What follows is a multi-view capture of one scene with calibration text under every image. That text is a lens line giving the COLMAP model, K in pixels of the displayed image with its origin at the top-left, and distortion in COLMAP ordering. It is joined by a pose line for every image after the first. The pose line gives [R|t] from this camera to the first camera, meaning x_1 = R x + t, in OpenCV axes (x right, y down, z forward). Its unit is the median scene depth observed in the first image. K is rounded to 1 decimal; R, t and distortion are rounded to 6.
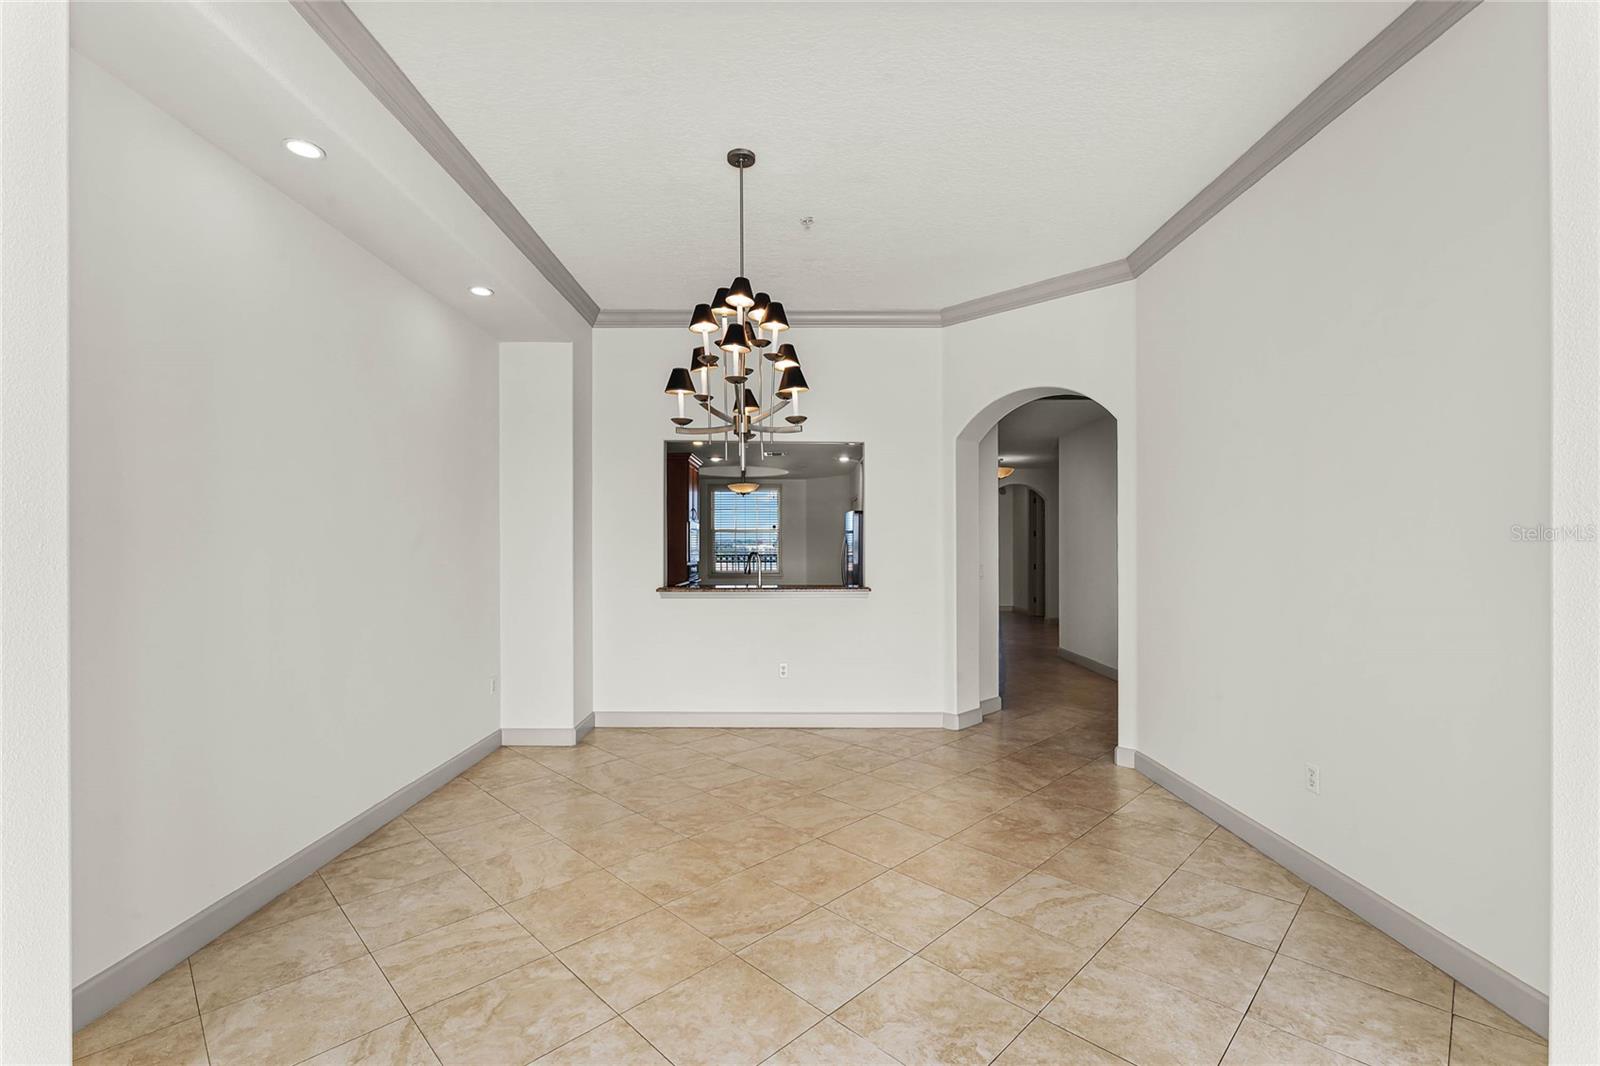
lens RADIAL K [[692.5, 0, 798.3], [0, 692.5, 541.7], [0, 0, 1]] dist [-0.001617, 0.000391]
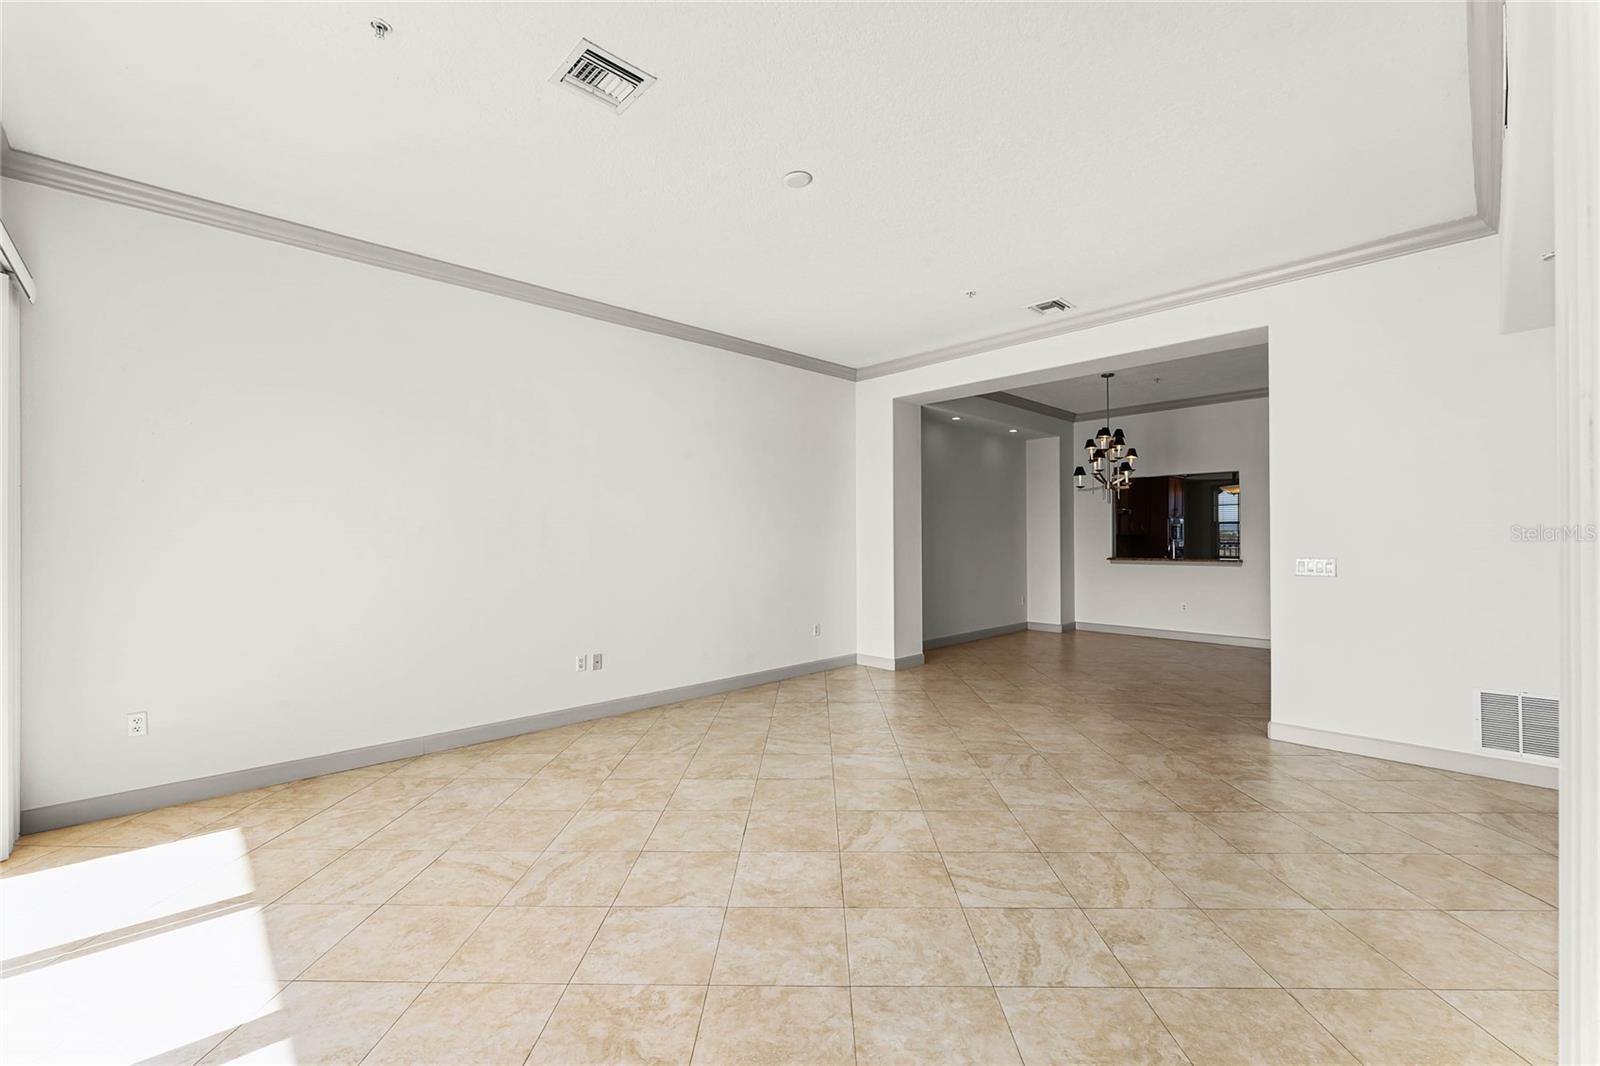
lens RADIAL K [[657.7, 0, 799.3], [0, 657.7, 539.2], [0, 0, 1]] dist [-0.003356, -0.000658]
pose [[0.693978, -0.000002, -0.719996, 0.515075], [0.008328, 0.999933, 0.008025, -0.005980], [0.719948, -0.011565, 0.693932, -0.863294]]
